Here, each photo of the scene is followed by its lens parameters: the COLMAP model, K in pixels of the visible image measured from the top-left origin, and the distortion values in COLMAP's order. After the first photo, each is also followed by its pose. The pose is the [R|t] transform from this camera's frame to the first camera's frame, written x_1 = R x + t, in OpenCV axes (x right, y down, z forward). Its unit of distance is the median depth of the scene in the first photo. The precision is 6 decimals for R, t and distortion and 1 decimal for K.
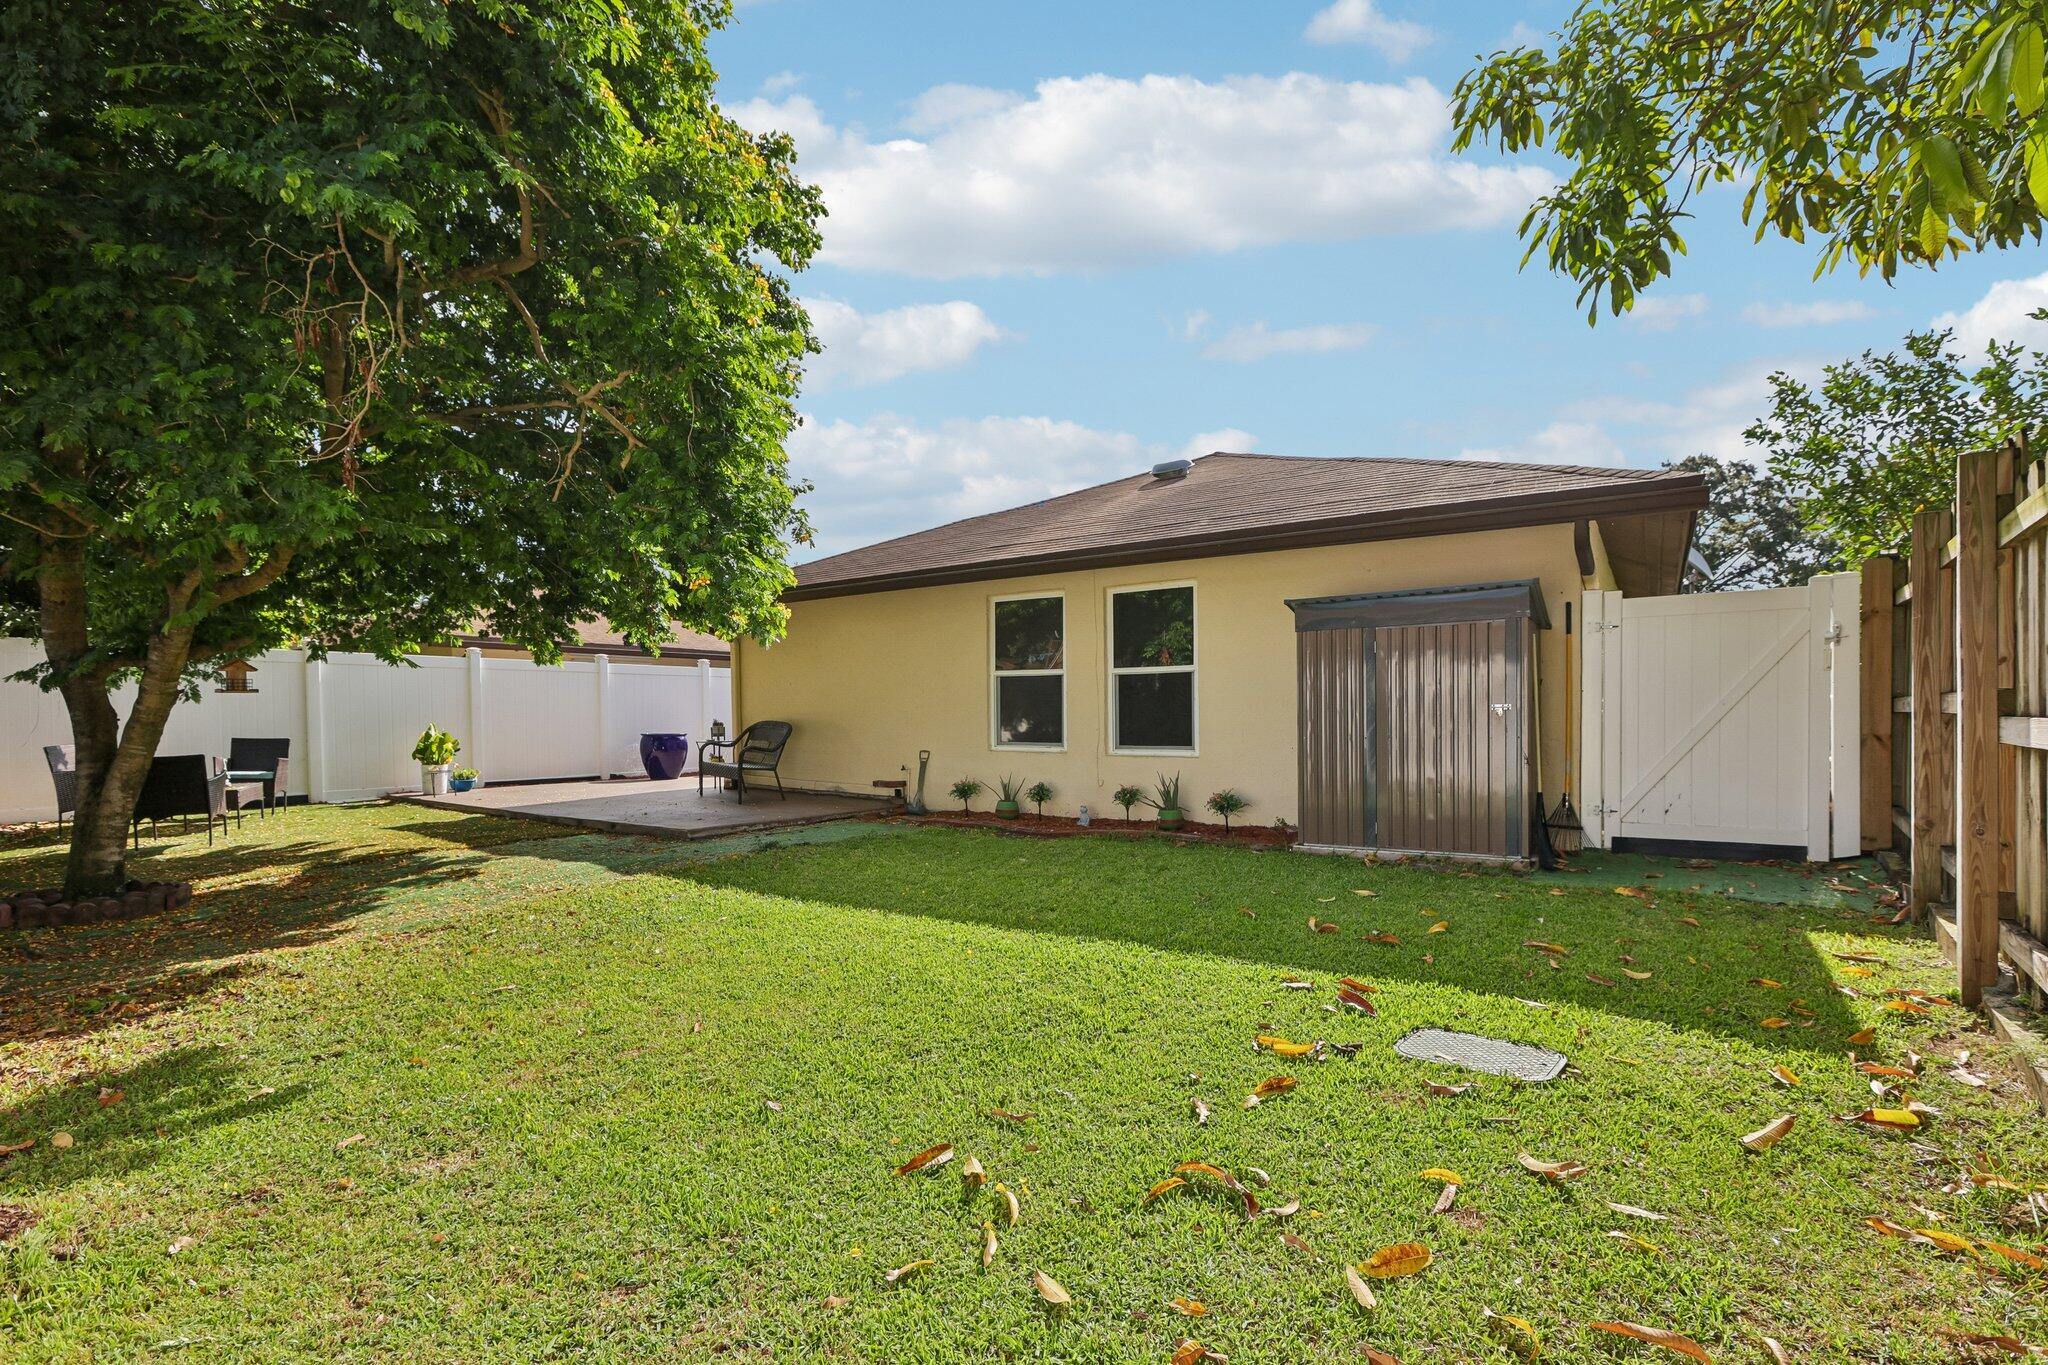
lens RADIAL K [[917.8, 0, 989.6], [0, 917.8, 715.9], [0, 0, 1]] dist [0.003855, 0.001581]
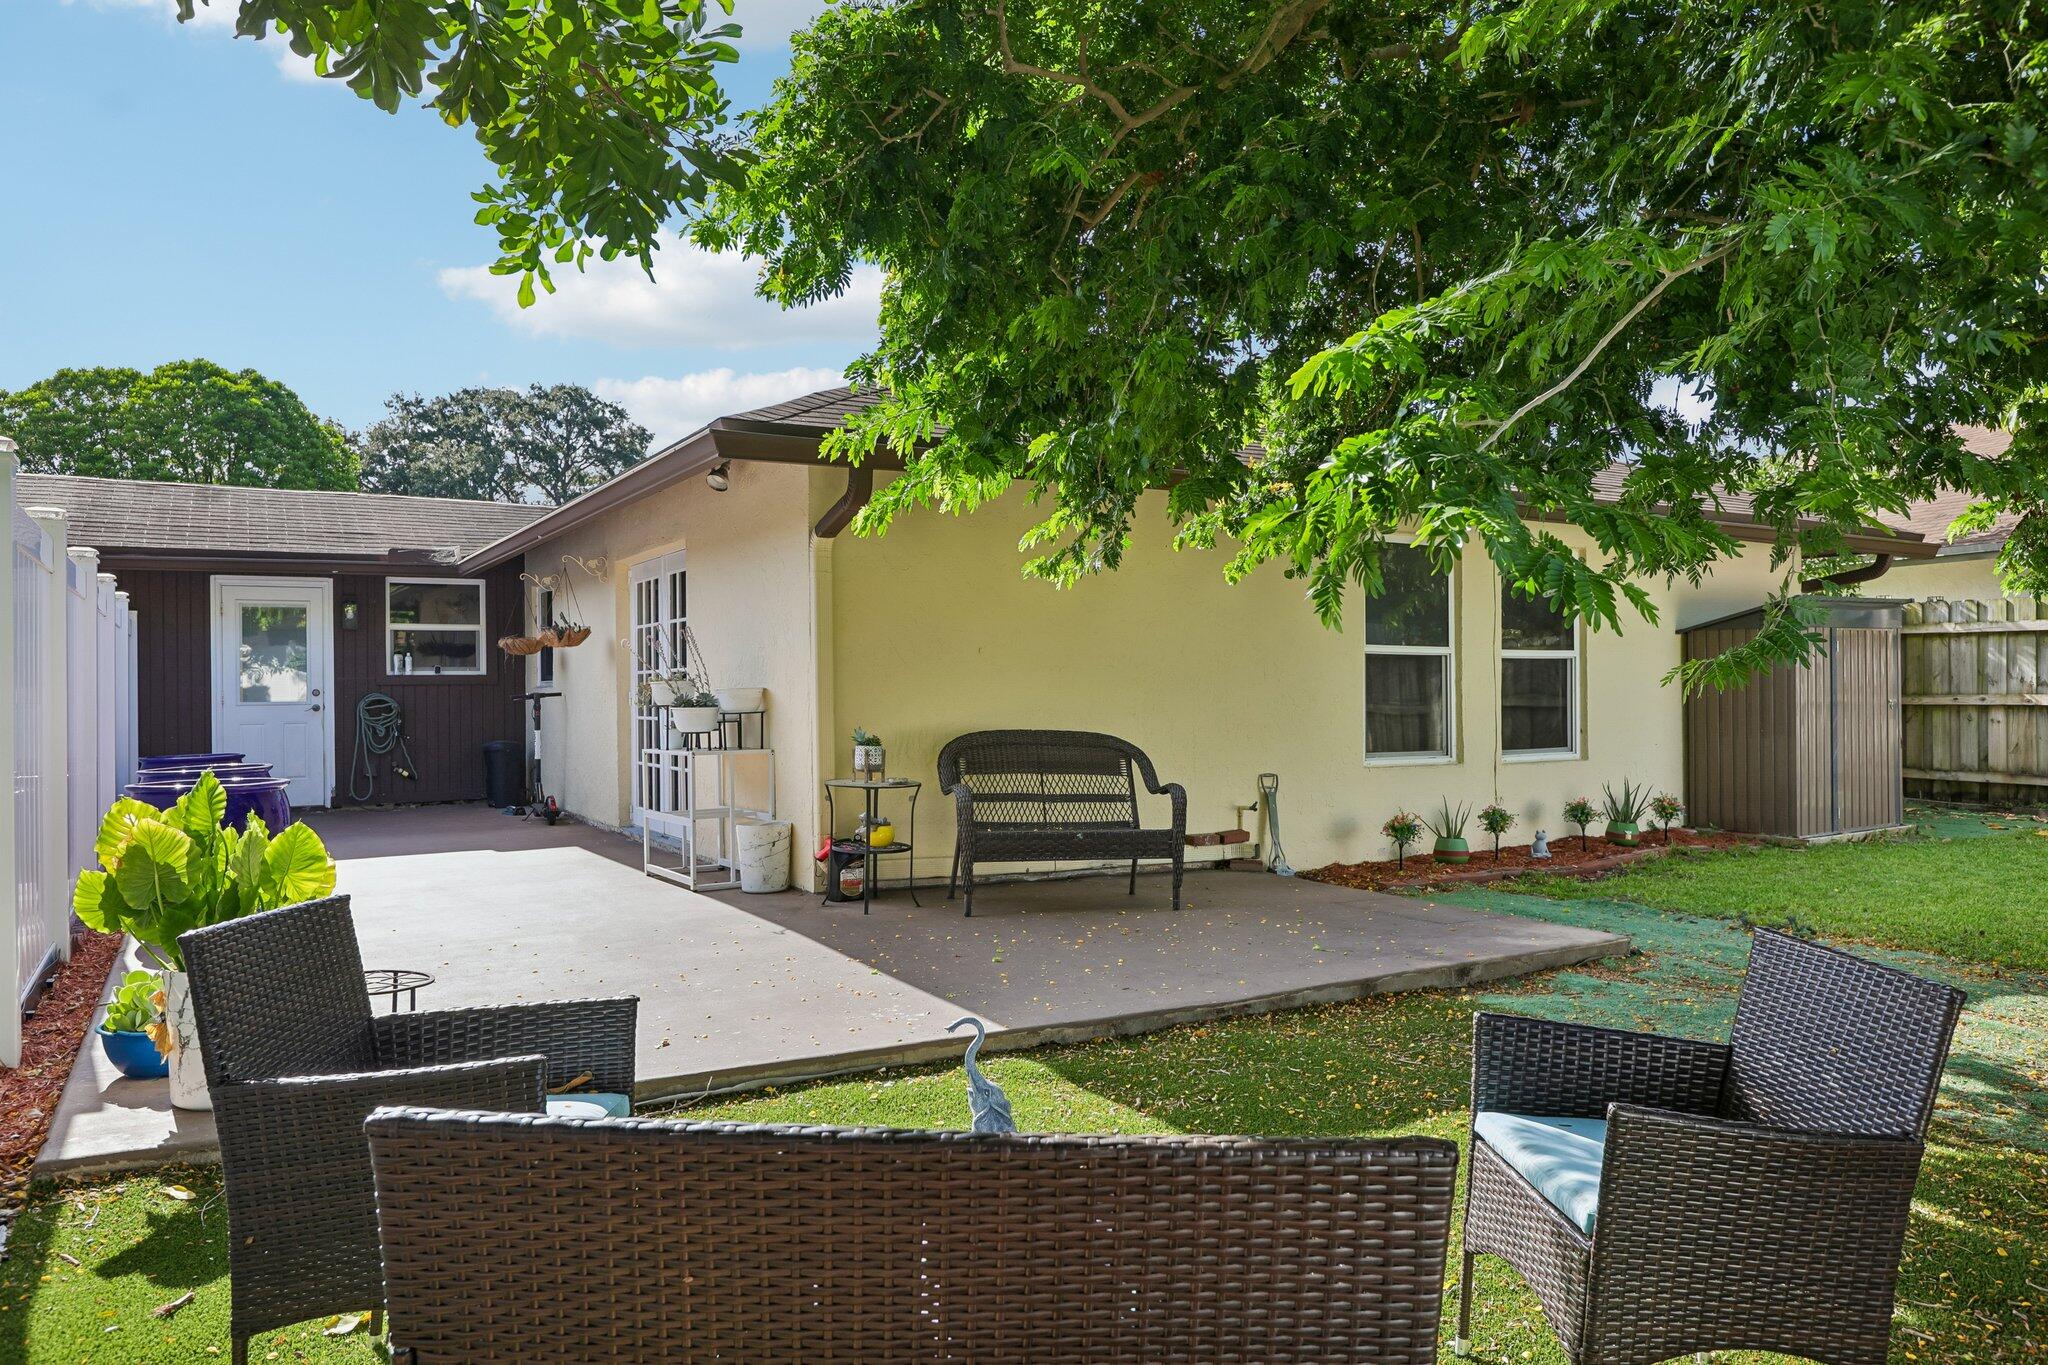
lens RADIAL K [[1386.2, 0, 1026.2], [0, 1386.2, 680.1], [0, 0, 1]] dist [-0.003075, 0.004663]
pose [[0.406233, 0.010497, 0.913709, -1.060136], [0.003870, 0.999905, -0.013207, -0.012575], [-0.913761, 0.008902, 0.406154, 0.879835]]
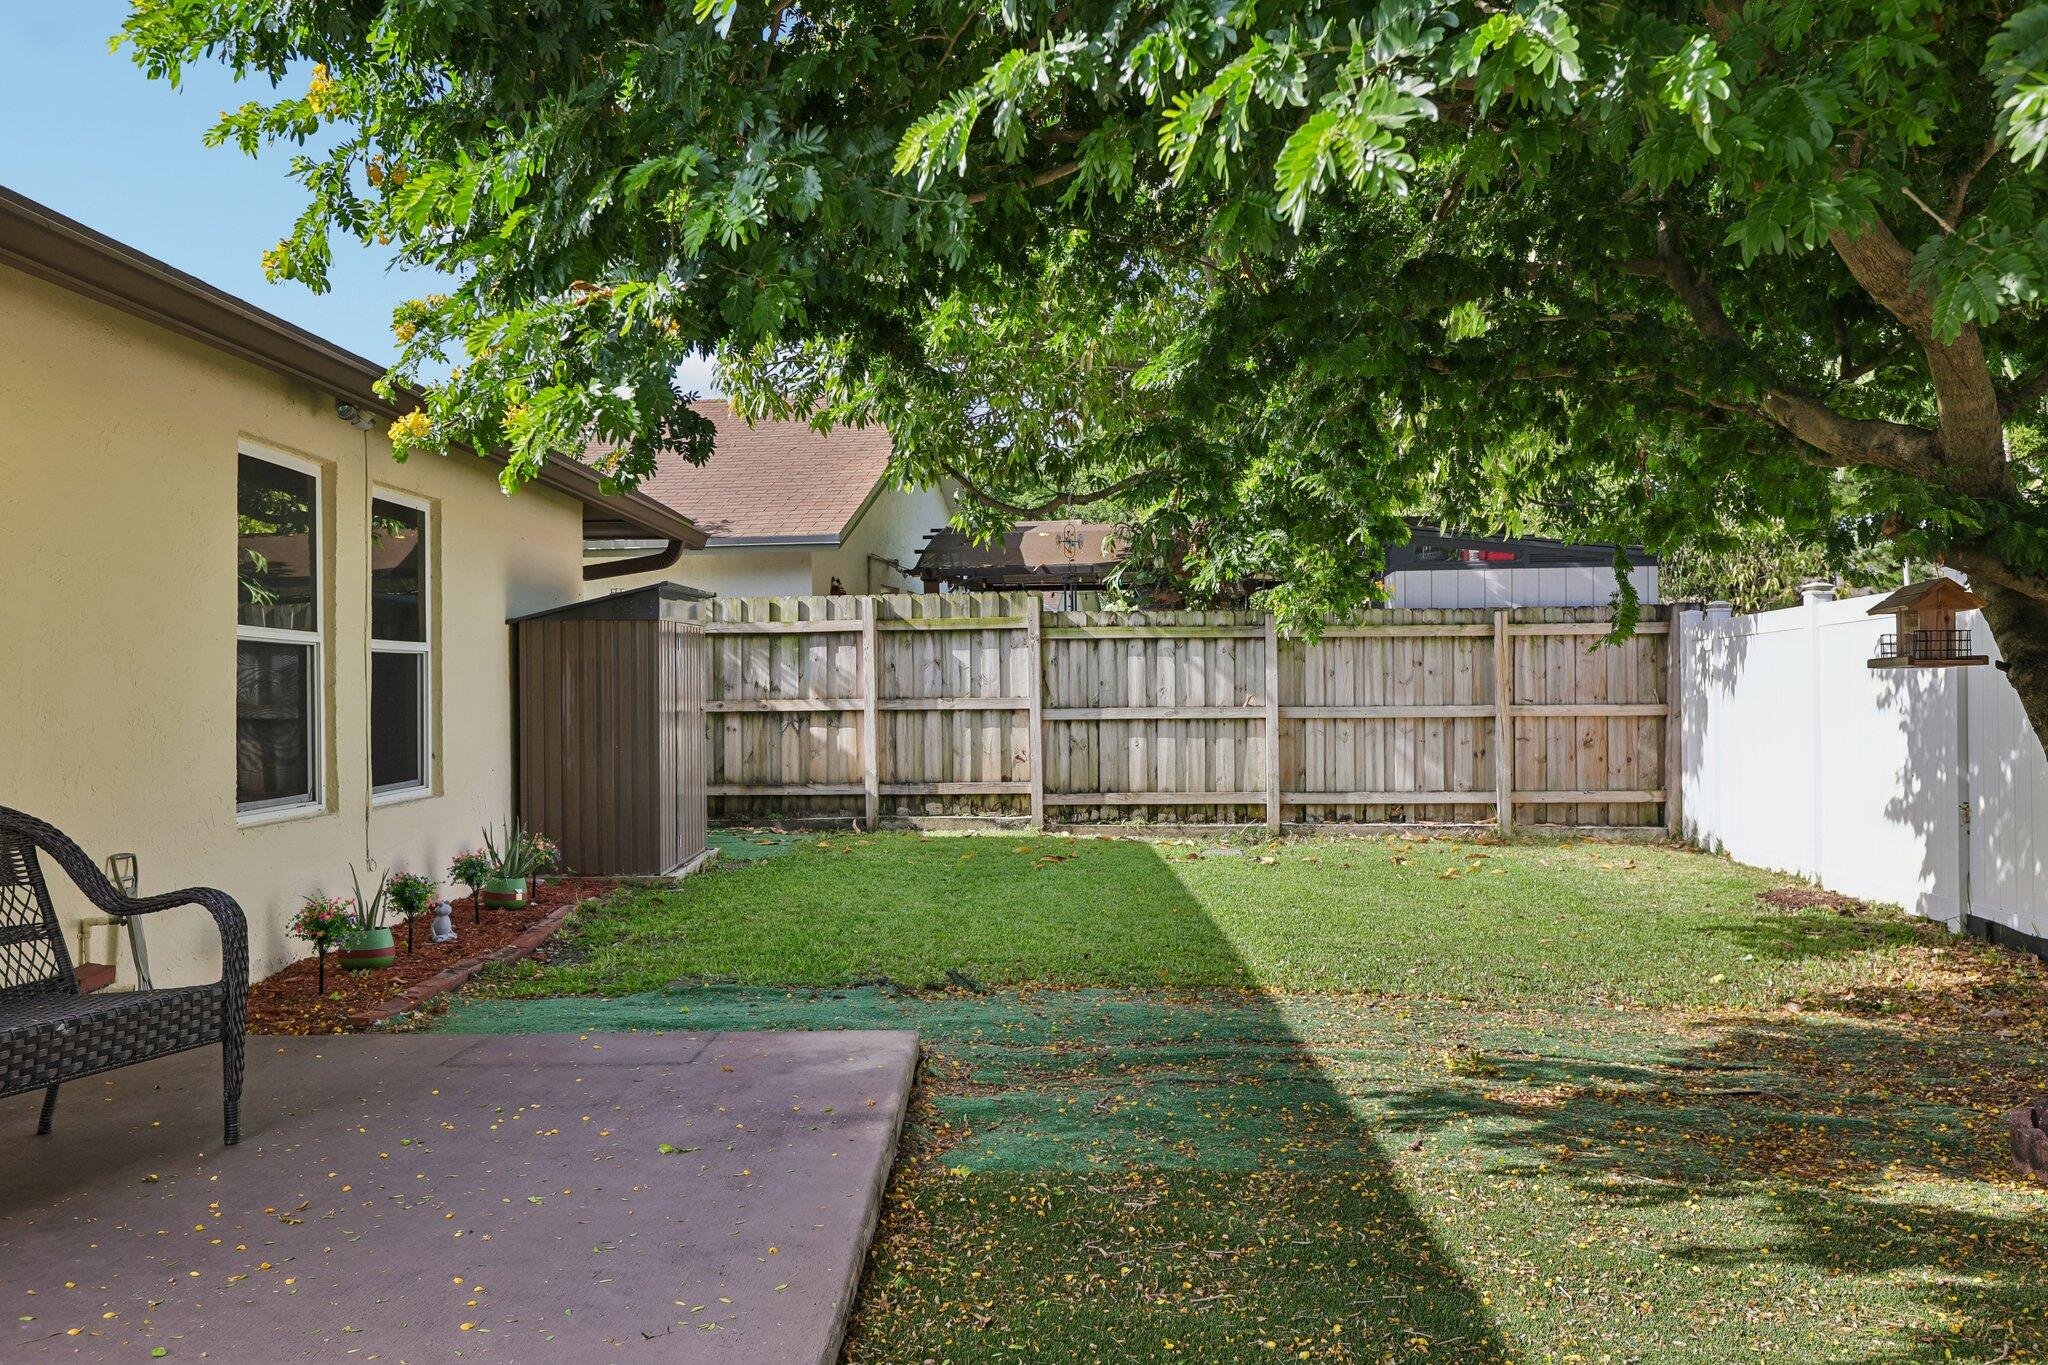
lens RADIAL K [[1642.2, 0, 1029.7], [0, 1642.2, 695.9], [0, 0, 1]] dist [0.010355, -0.001690]
pose [[-0.575418, 0.007821, 0.817822, -0.813564], [0.016176, 0.999868, 0.001819, -0.015306], [-0.817699, 0.014276, -0.575468, 1.205944]]
